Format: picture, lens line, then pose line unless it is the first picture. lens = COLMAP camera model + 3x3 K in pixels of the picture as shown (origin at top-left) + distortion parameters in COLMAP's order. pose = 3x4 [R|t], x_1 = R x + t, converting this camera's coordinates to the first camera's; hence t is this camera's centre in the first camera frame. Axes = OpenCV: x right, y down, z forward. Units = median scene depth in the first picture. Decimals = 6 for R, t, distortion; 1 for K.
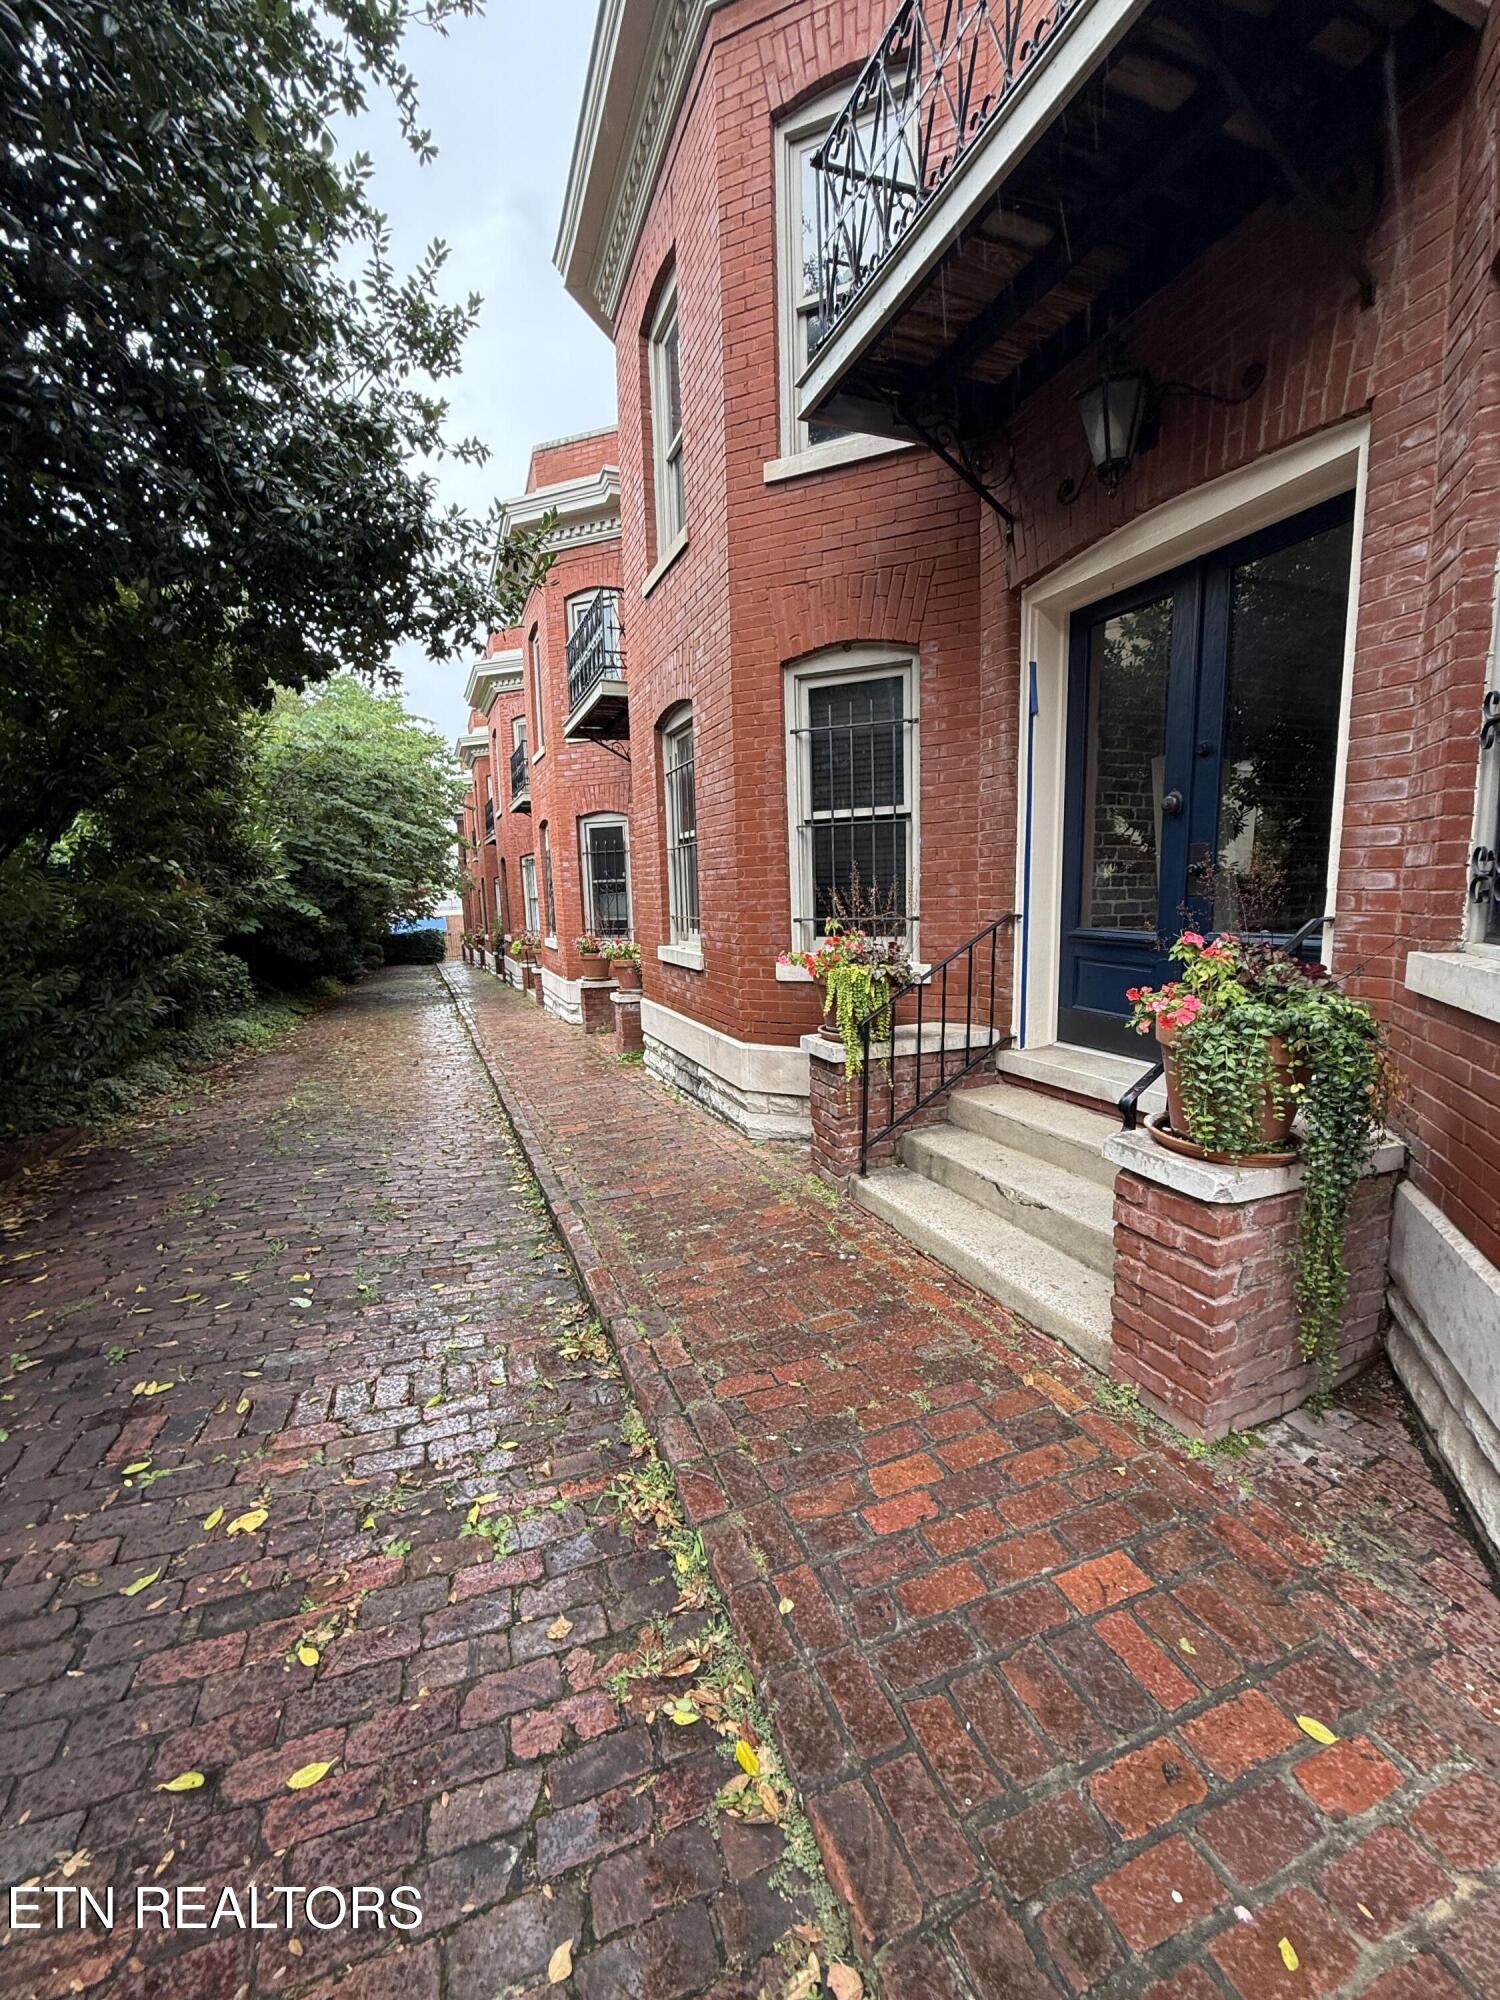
lens RADIAL K [[801.6, 0, 750.5], [0, 801.6, 1001.4], [0, 0, 1]] dist [-0.000785, -0.000073]
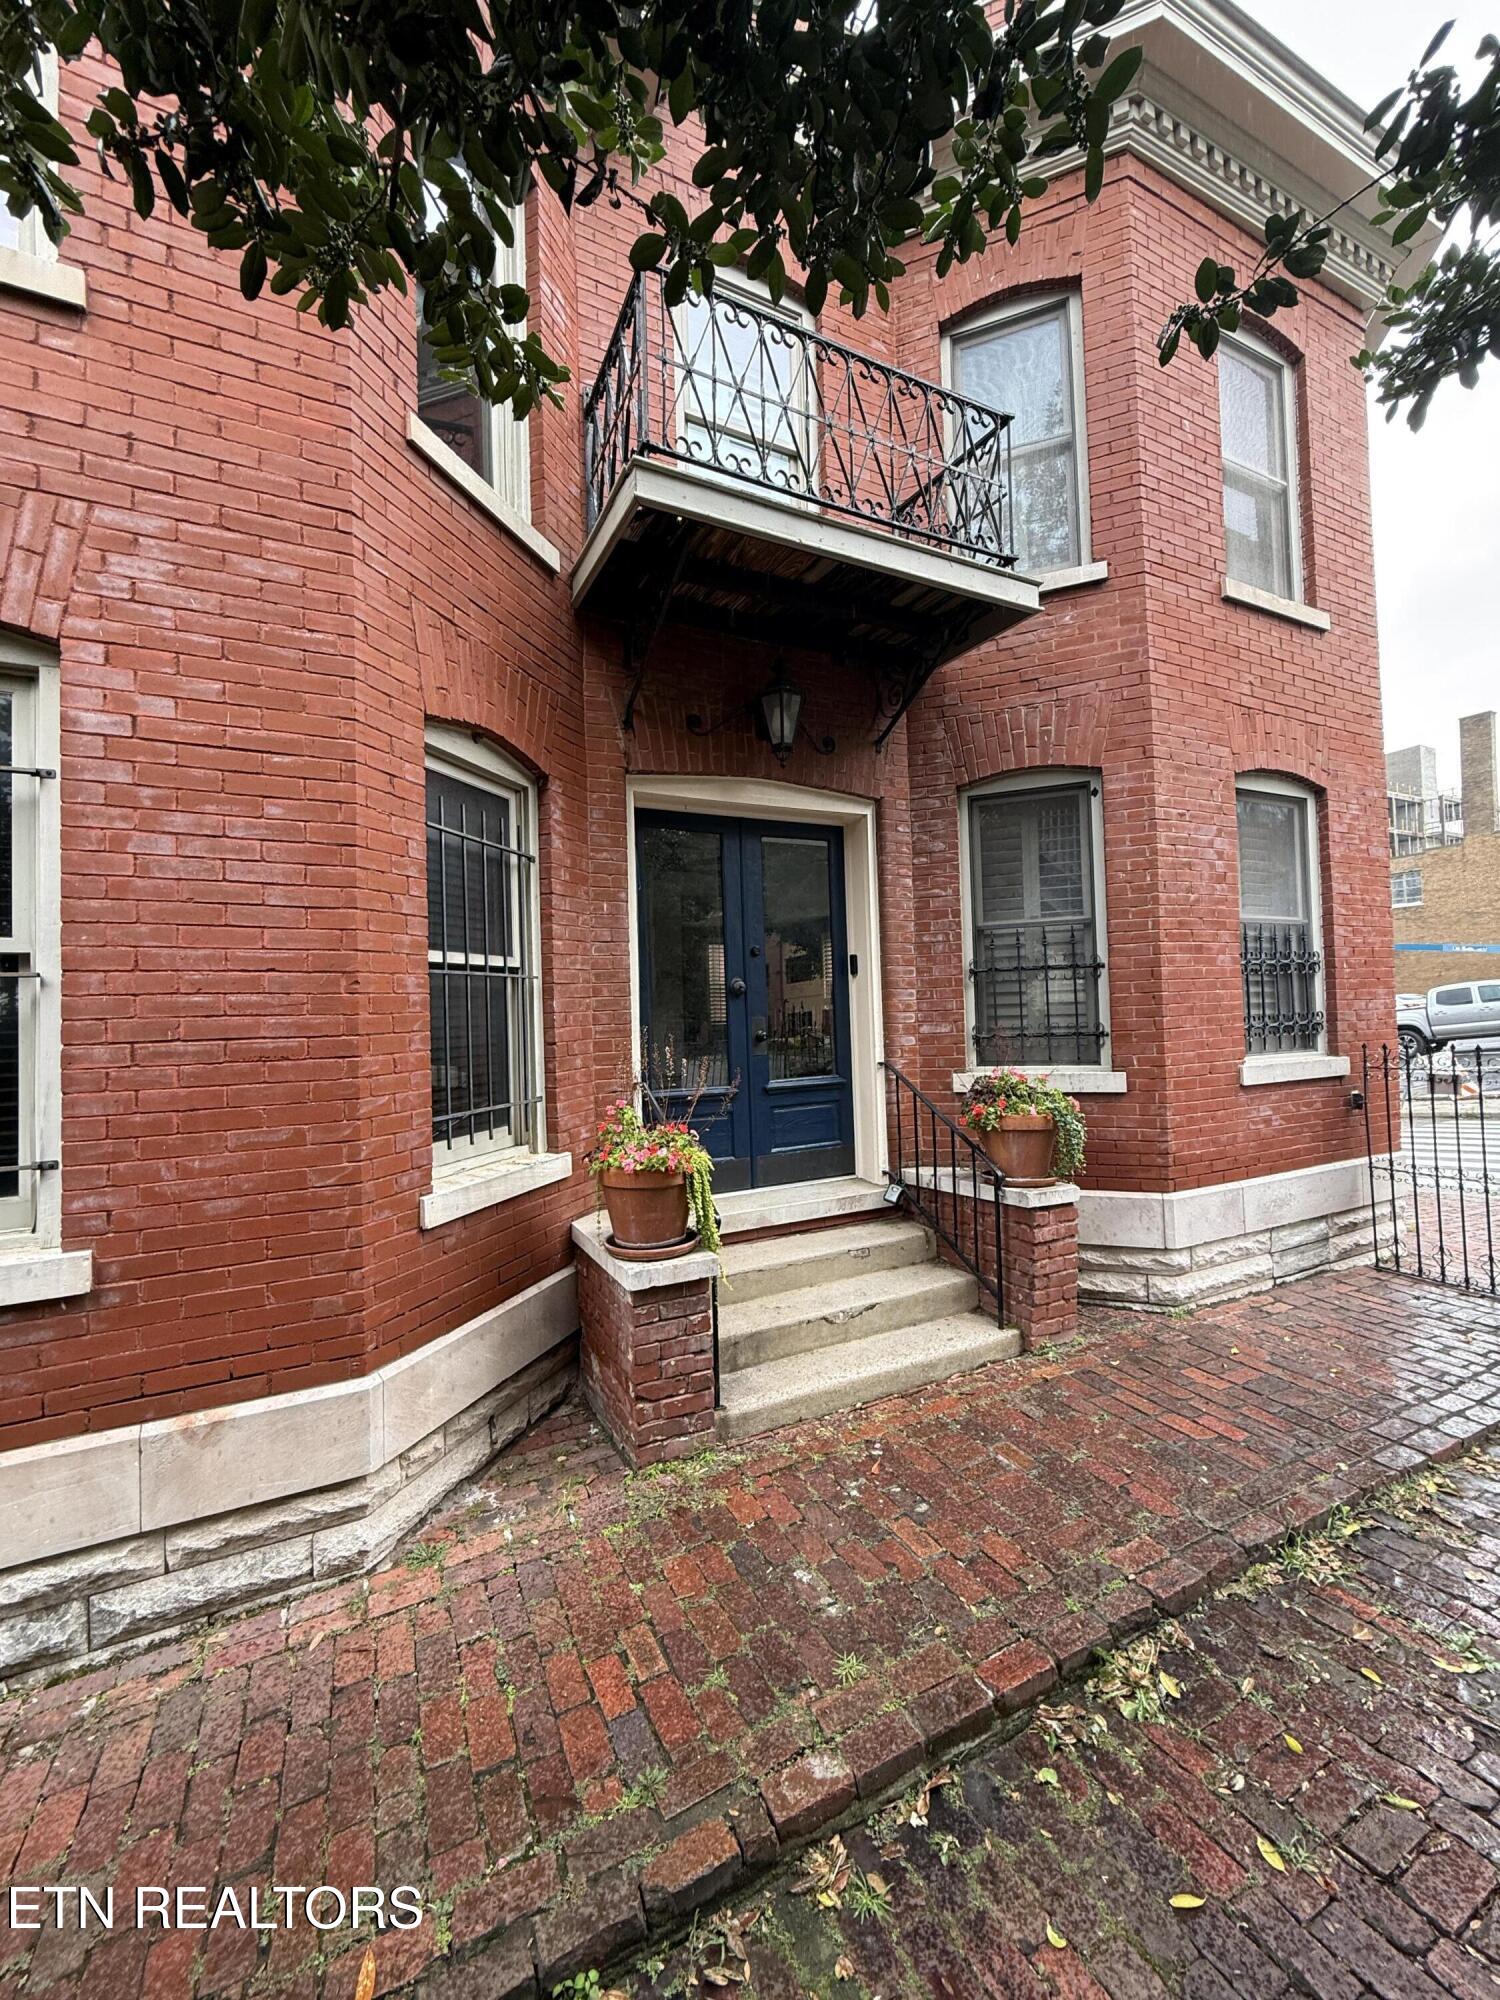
lens RADIAL K [[801.6, 0, 748.0], [0, 801.6, 993.8], [0, 0, 1]] dist [-0.000785, -0.000073]
pose [[-0.083495, 0.045530, 0.995467, -0.615666], [0.164829, 0.985827, -0.031264, -0.149343], [-0.982782, 0.161472, -0.089817, 0.863419]]
